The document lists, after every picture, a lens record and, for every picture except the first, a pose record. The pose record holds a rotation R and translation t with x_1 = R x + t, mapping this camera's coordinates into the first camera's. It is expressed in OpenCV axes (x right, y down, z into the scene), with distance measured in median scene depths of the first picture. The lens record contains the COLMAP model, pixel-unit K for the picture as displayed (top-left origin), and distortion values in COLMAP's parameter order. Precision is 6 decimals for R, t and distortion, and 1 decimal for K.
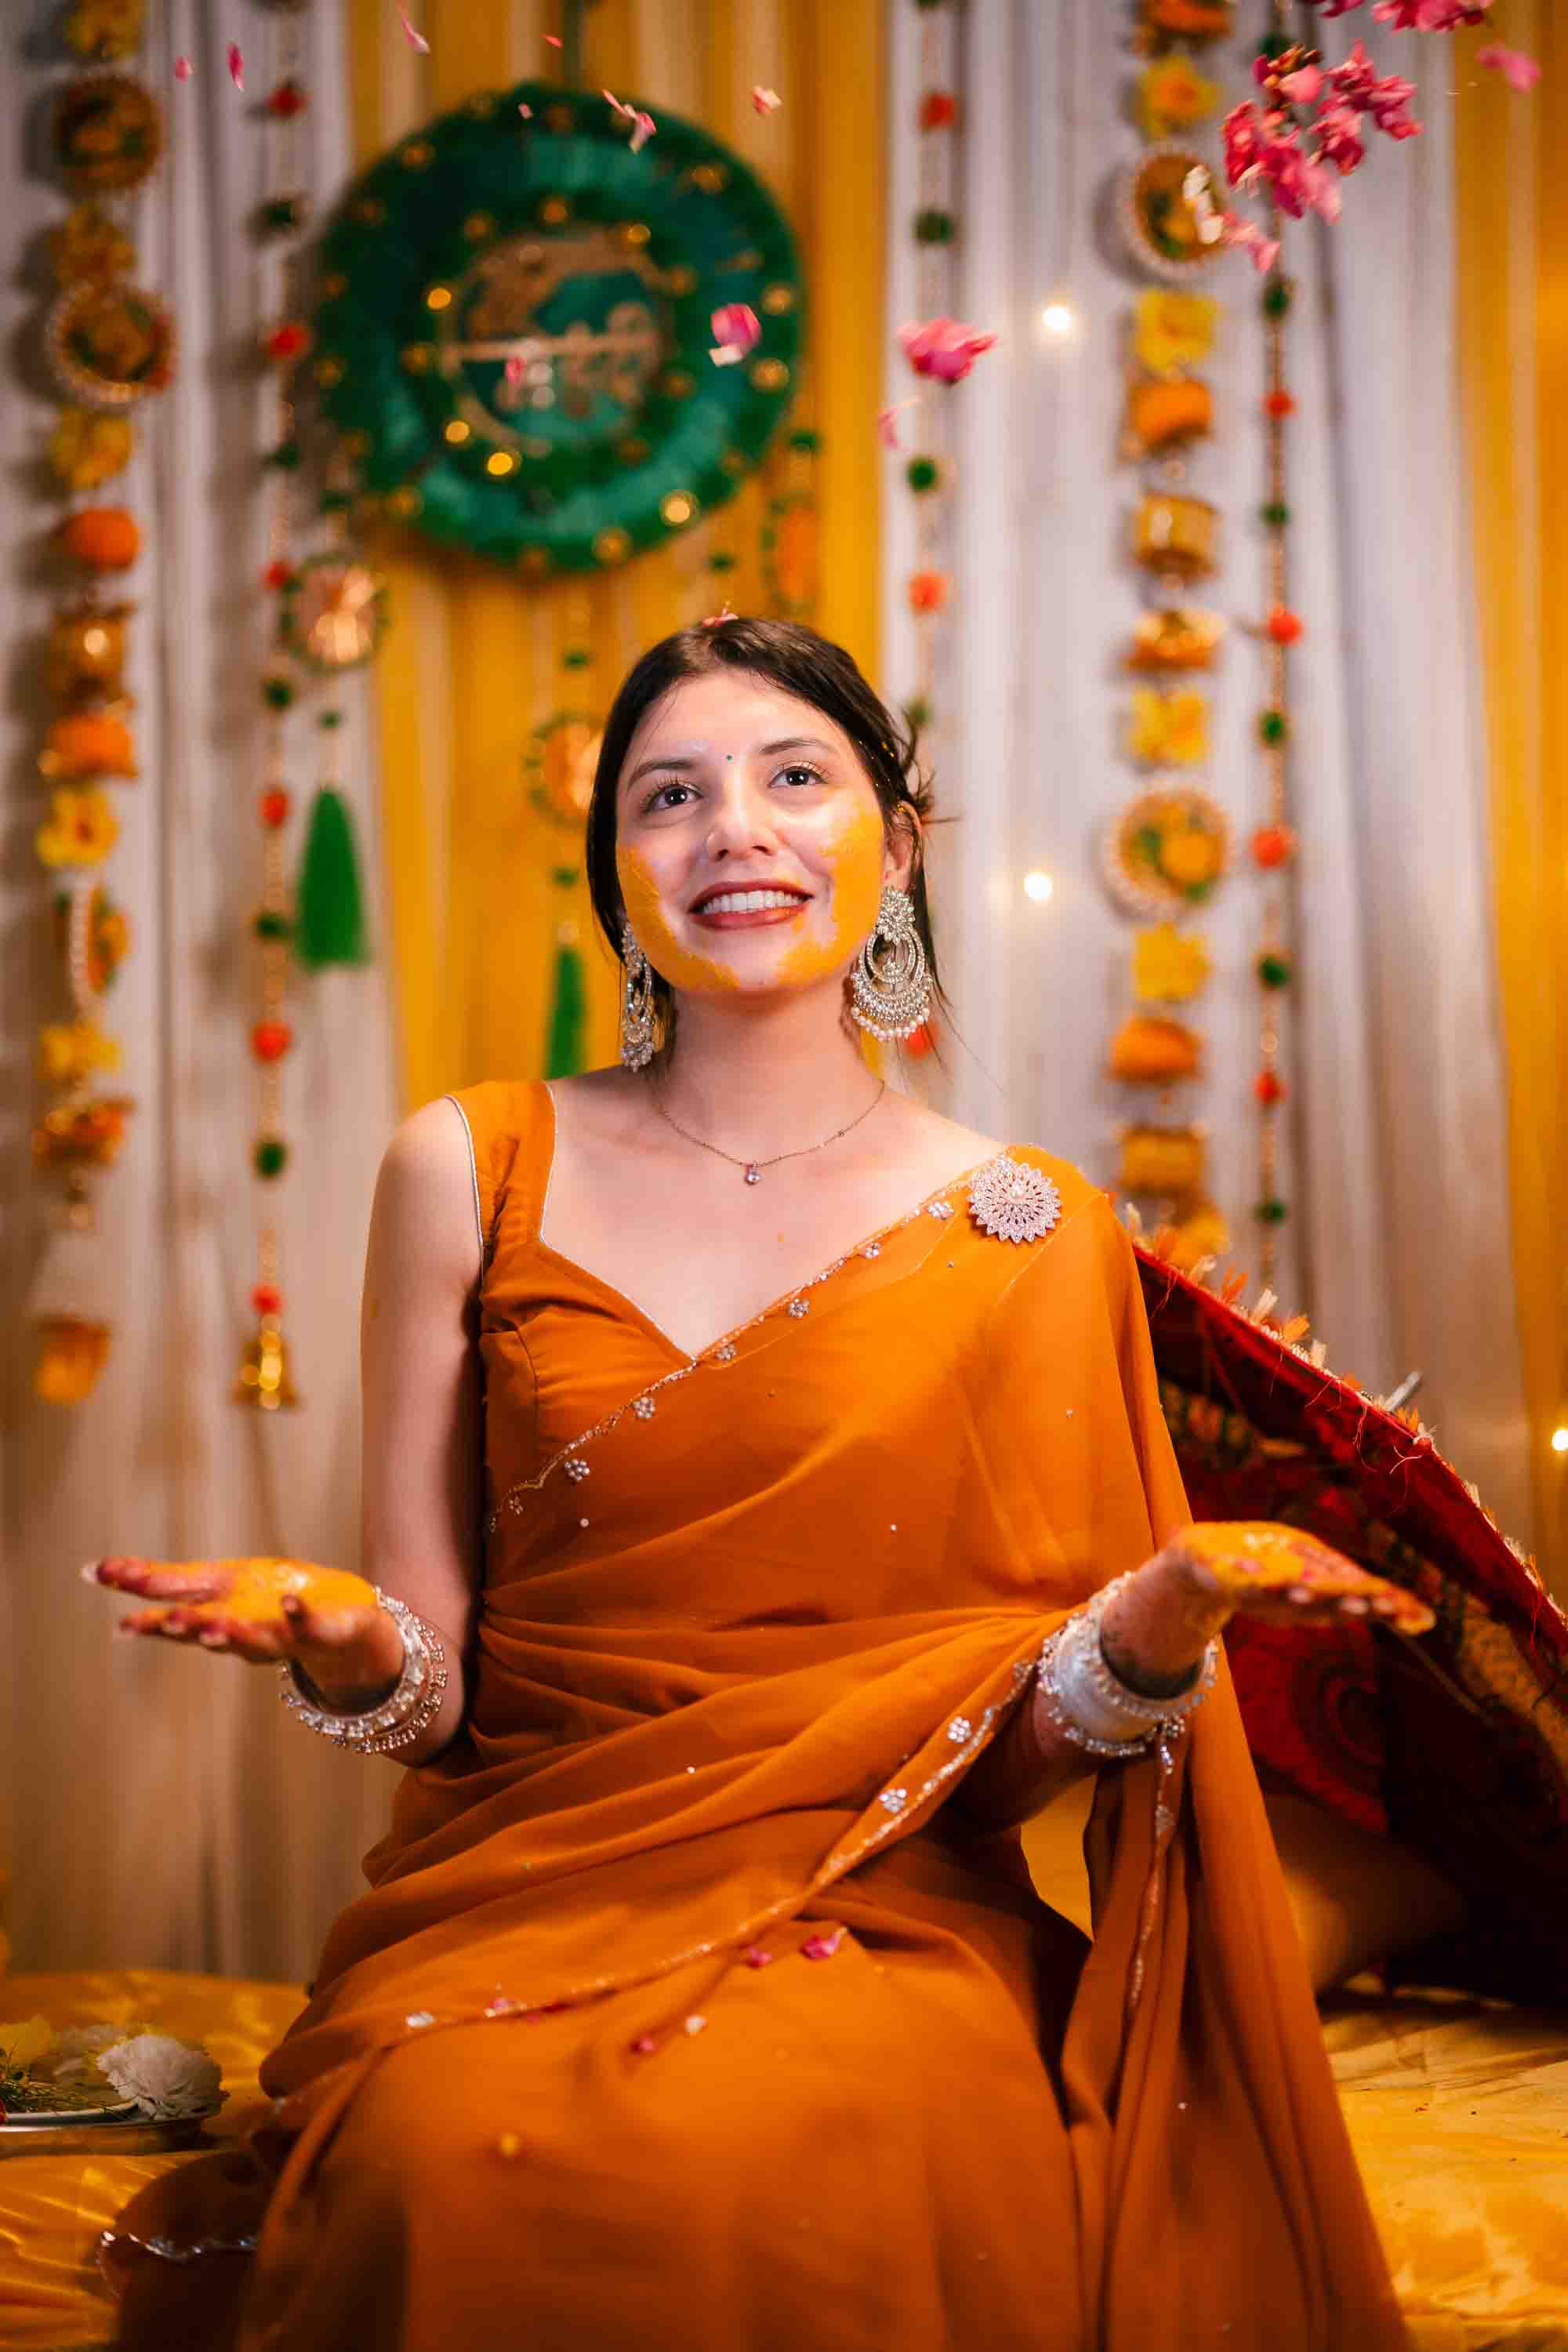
lens RADIAL K [[5939.1, 0, 784.0], [0, 5939.1, 1176.0], [0, 0, 1]] dist [-0.018255, -0.212953]
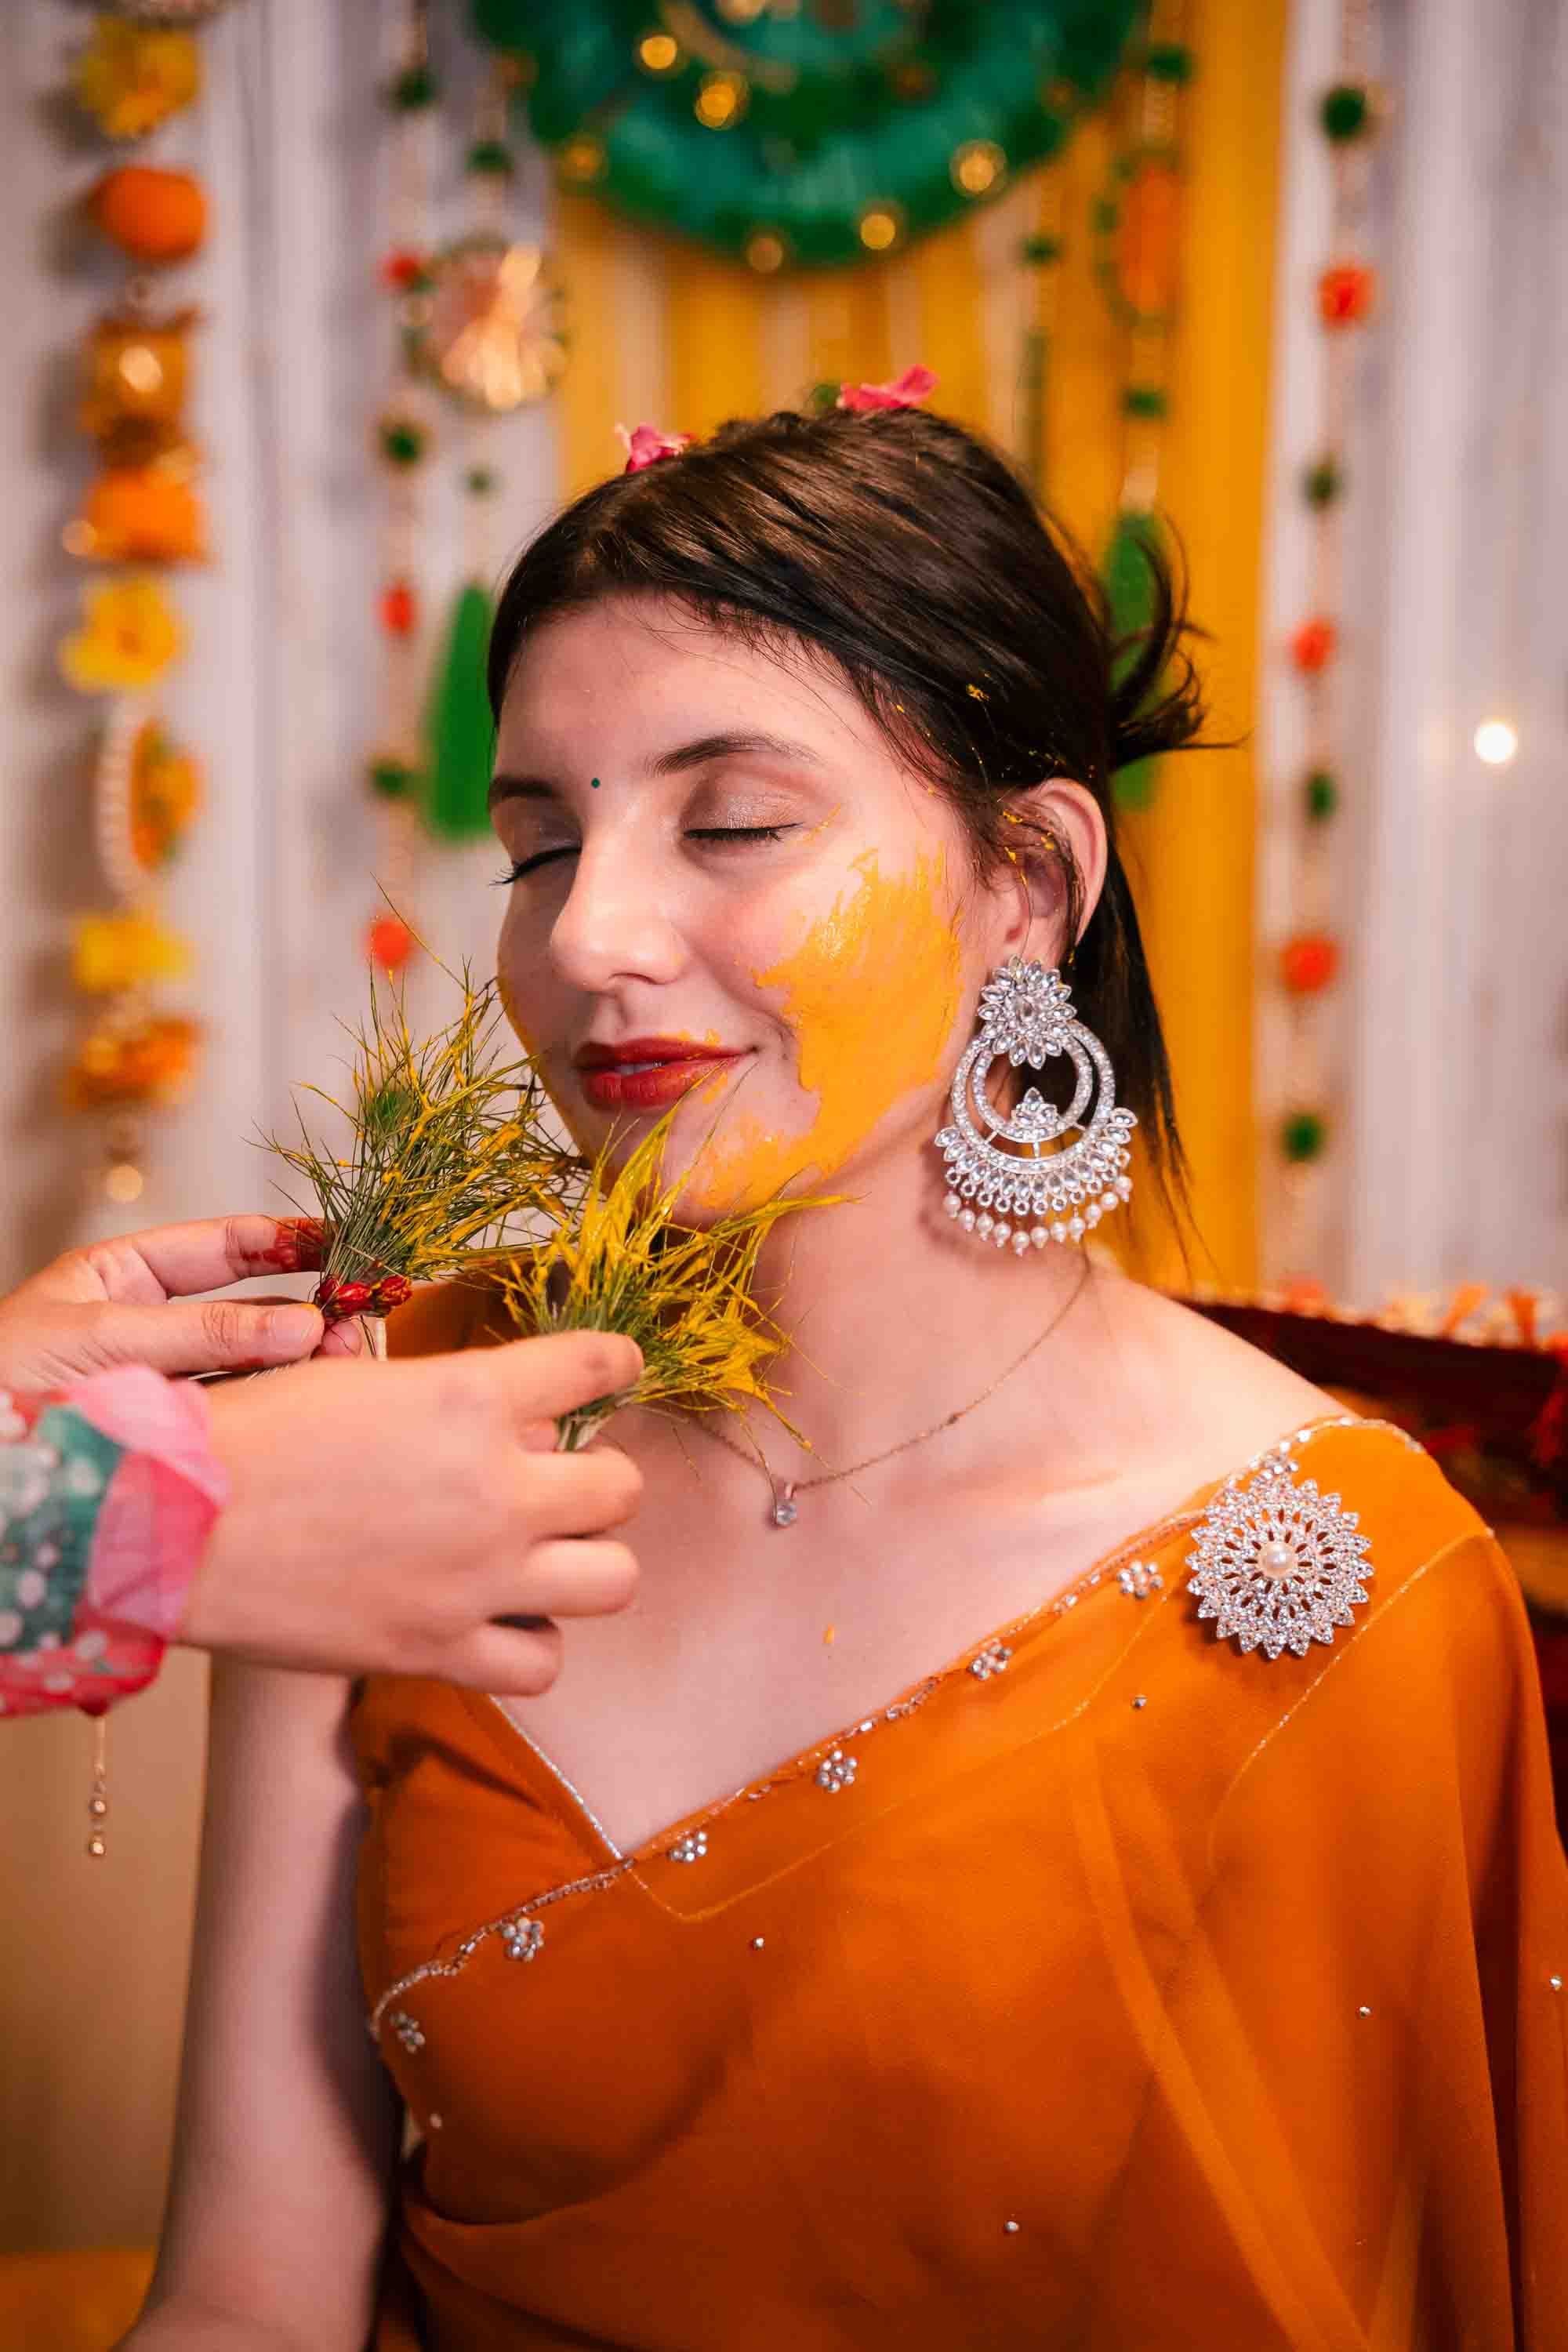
lens RADIAL K [[4559.5, 0, 784.0], [0, 4559.5, 1176.0], [0, 0, 1]] dist [-0.207778, 3.178190]
pose [[0.987405, 0.032830, -0.154770, 0.043476], [-0.016411, 0.994210, 0.106196, -0.053494], [0.157360, -0.102319, 0.982226, 0.479177]]
